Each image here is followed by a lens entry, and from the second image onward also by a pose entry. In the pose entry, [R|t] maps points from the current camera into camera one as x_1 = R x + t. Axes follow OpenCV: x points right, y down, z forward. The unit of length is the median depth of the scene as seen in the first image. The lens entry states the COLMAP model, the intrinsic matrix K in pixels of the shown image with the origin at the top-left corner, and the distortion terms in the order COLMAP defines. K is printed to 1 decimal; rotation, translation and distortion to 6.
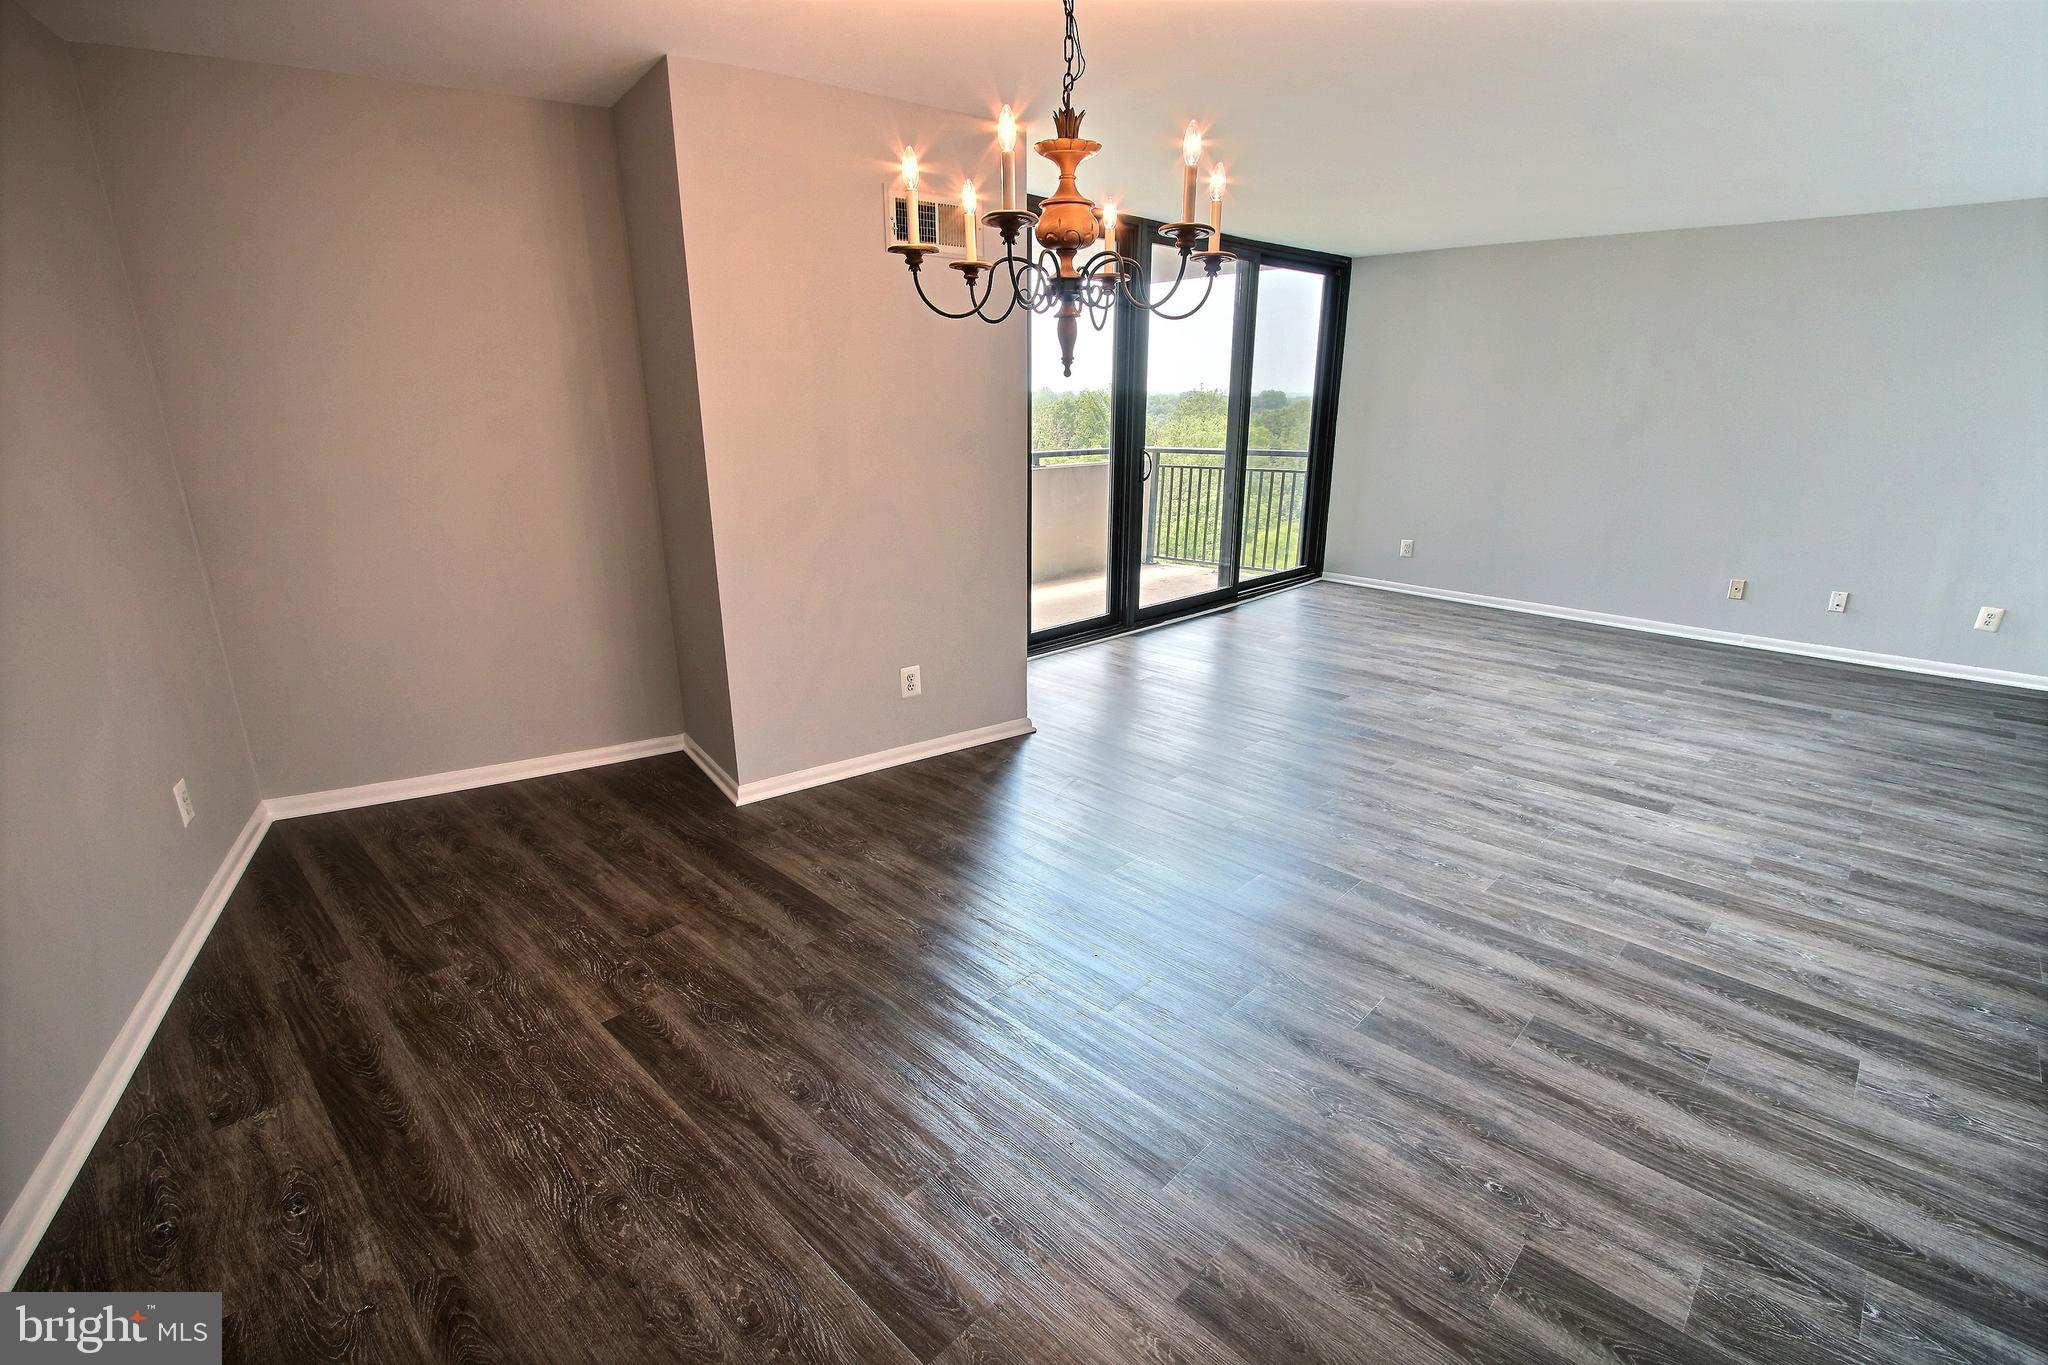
lens RADIAL K [[947.9, 0, 1035.7], [0, 947.9, 680.7], [0, 0, 1]] dist [-0.017253, 0.002614]
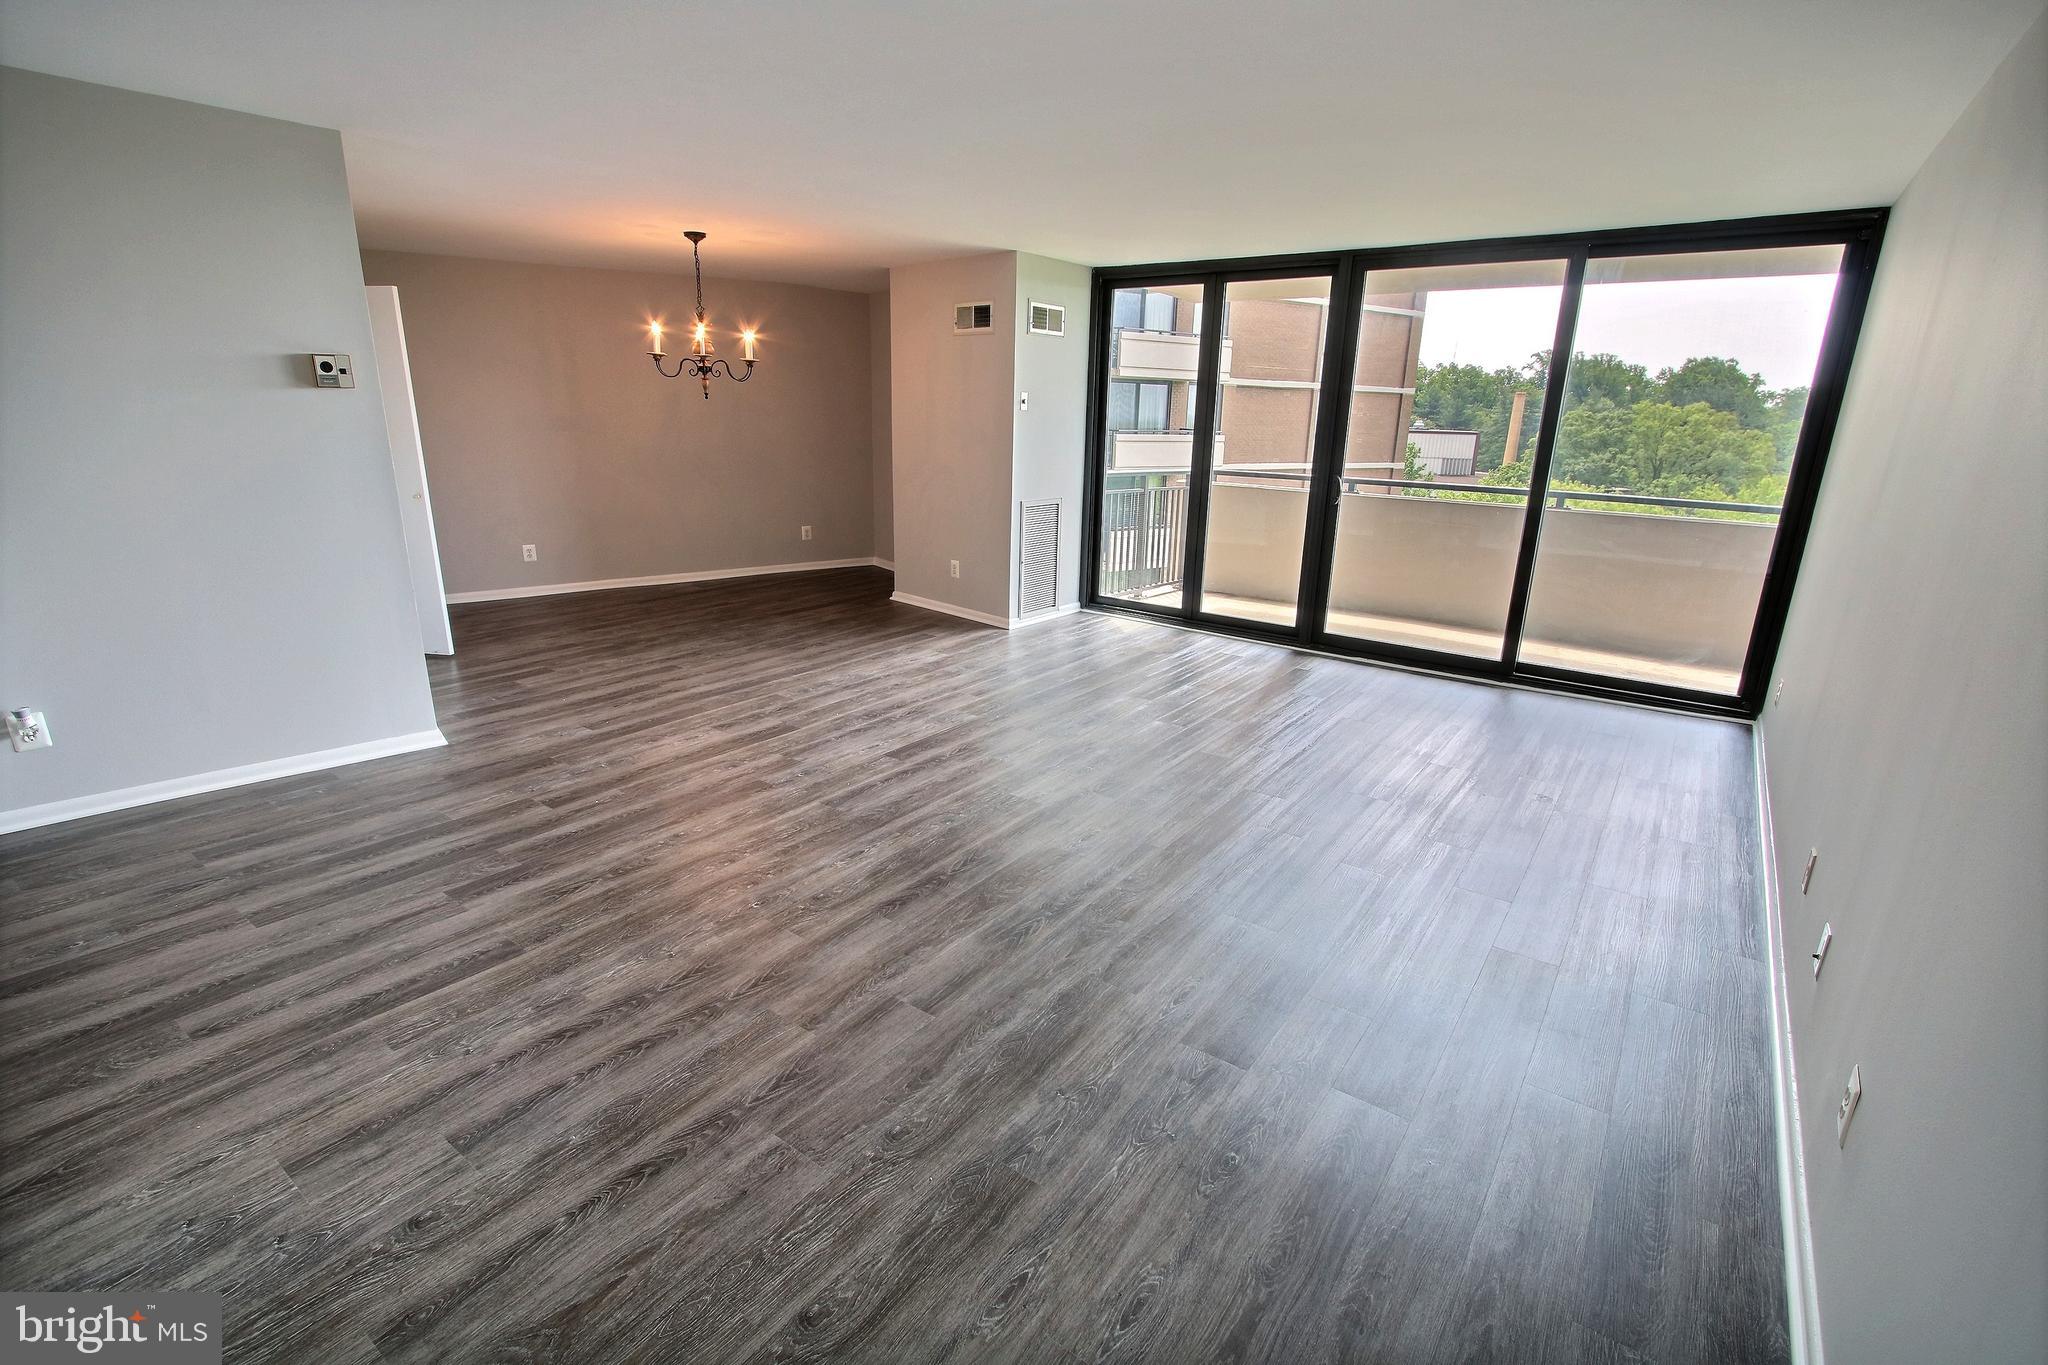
lens RADIAL K [[947.9, 0, 1024.9], [0, 947.9, 682.7], [0, 0, 1]] dist [-0.017253, 0.002614]
pose [[0.132592, 0.278965, -0.951104, 1.797597], [-0.307267, 0.923871, 0.228142, -0.273353], [0.942341, 0.261993, 0.208214, 0.877431]]
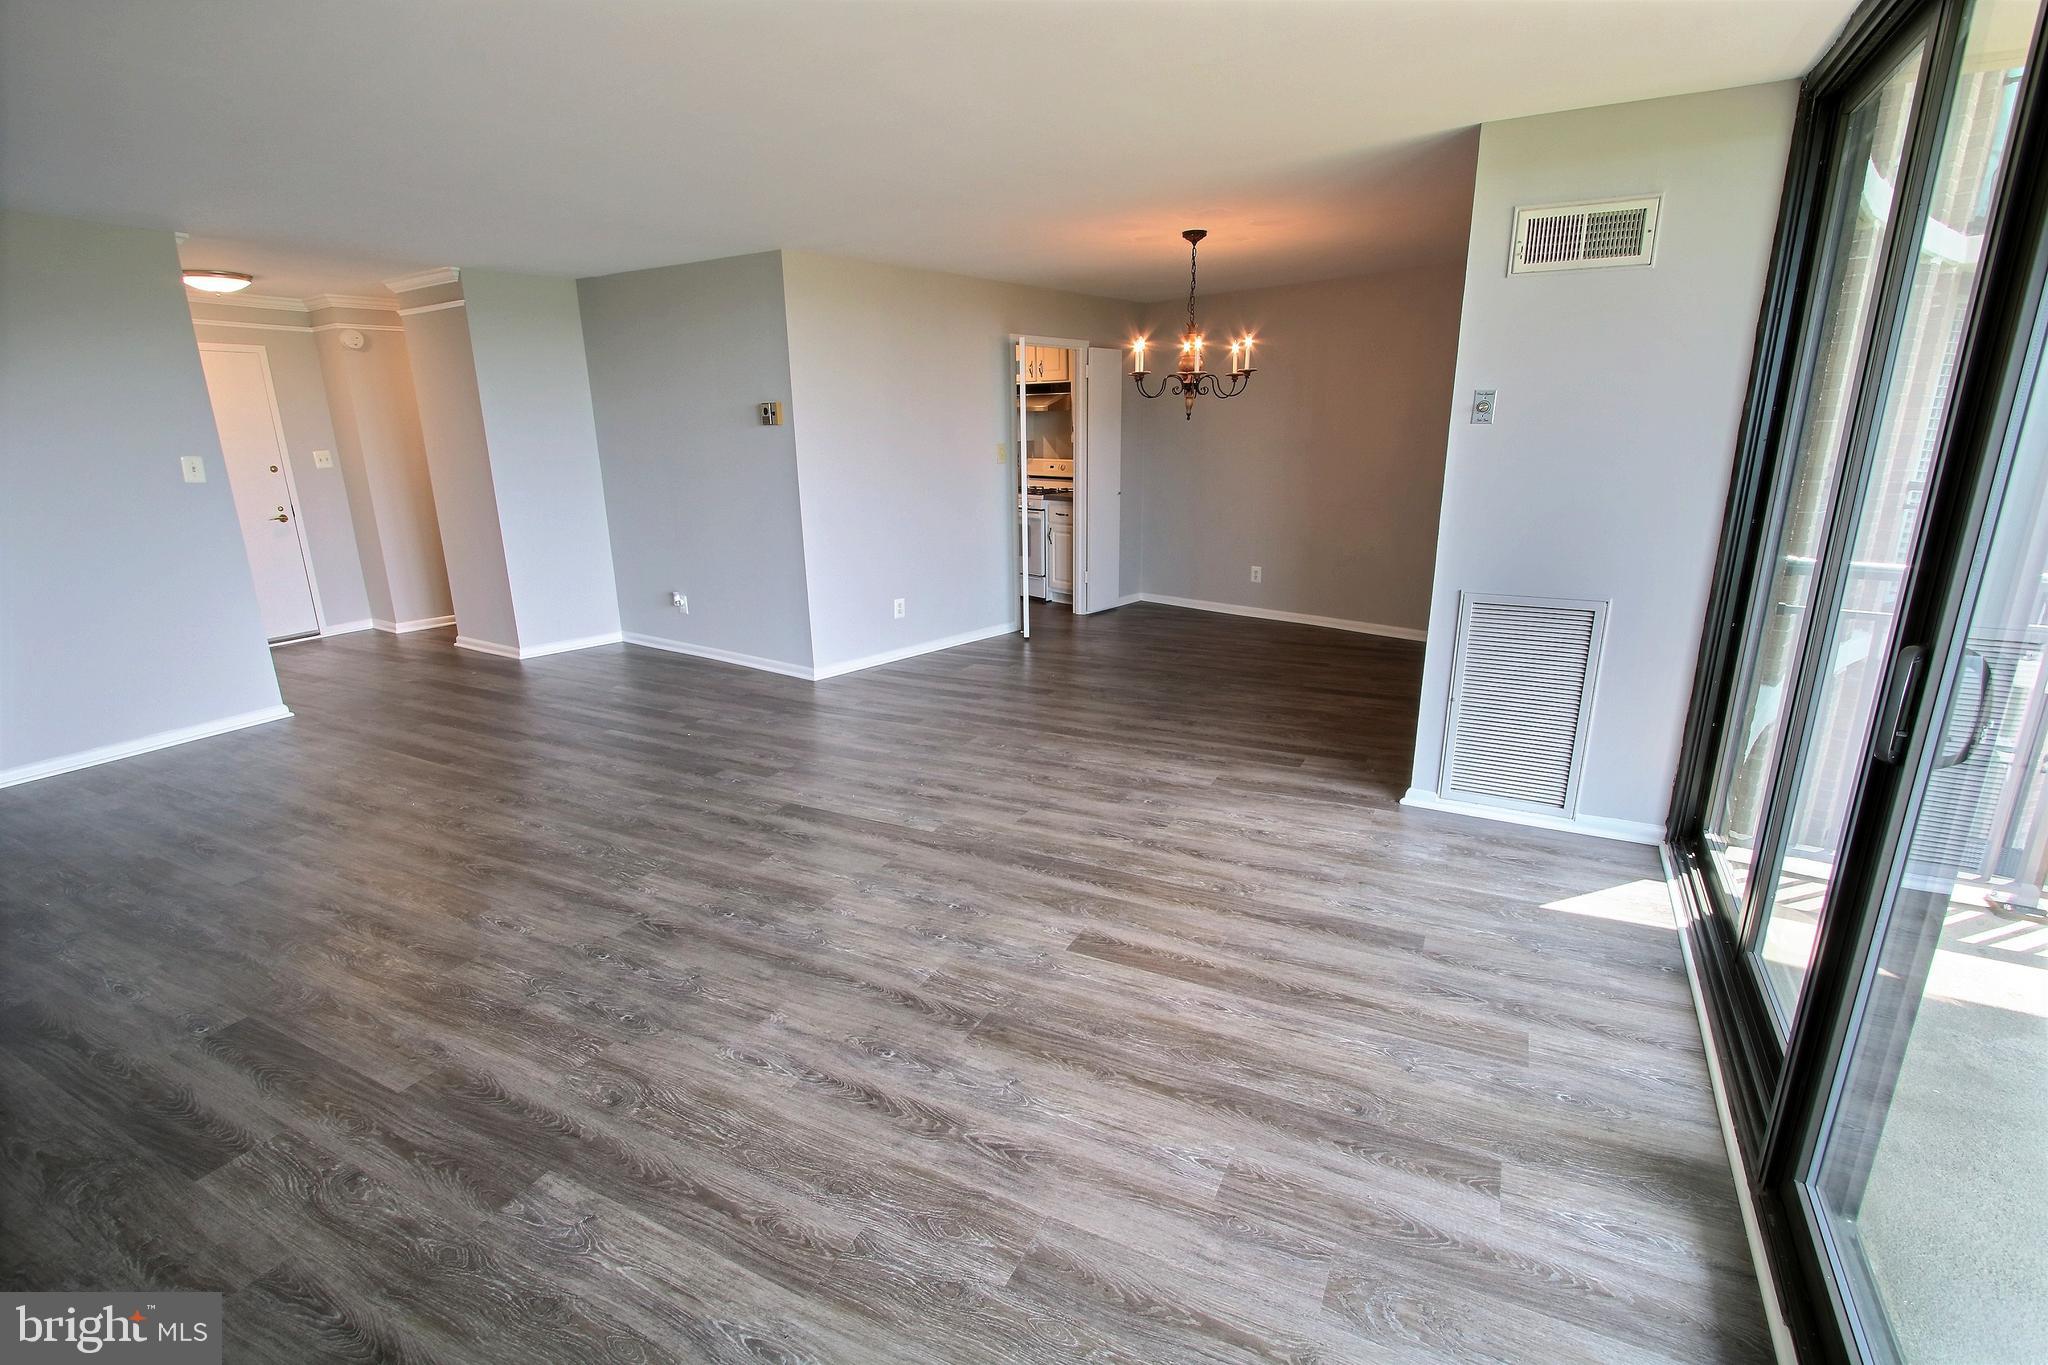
lens RADIAL K [[947.9, 0, 1015.2], [0, 947.9, 660.2], [0, 0, 1]] dist [-0.017253, 0.002614]
pose [[-0.961071, 0.081335, -0.264059, 0.684576], [-0.063901, 0.864352, 0.498811, -0.574672], [0.268811, 0.496266, -0.825506, 1.883565]]
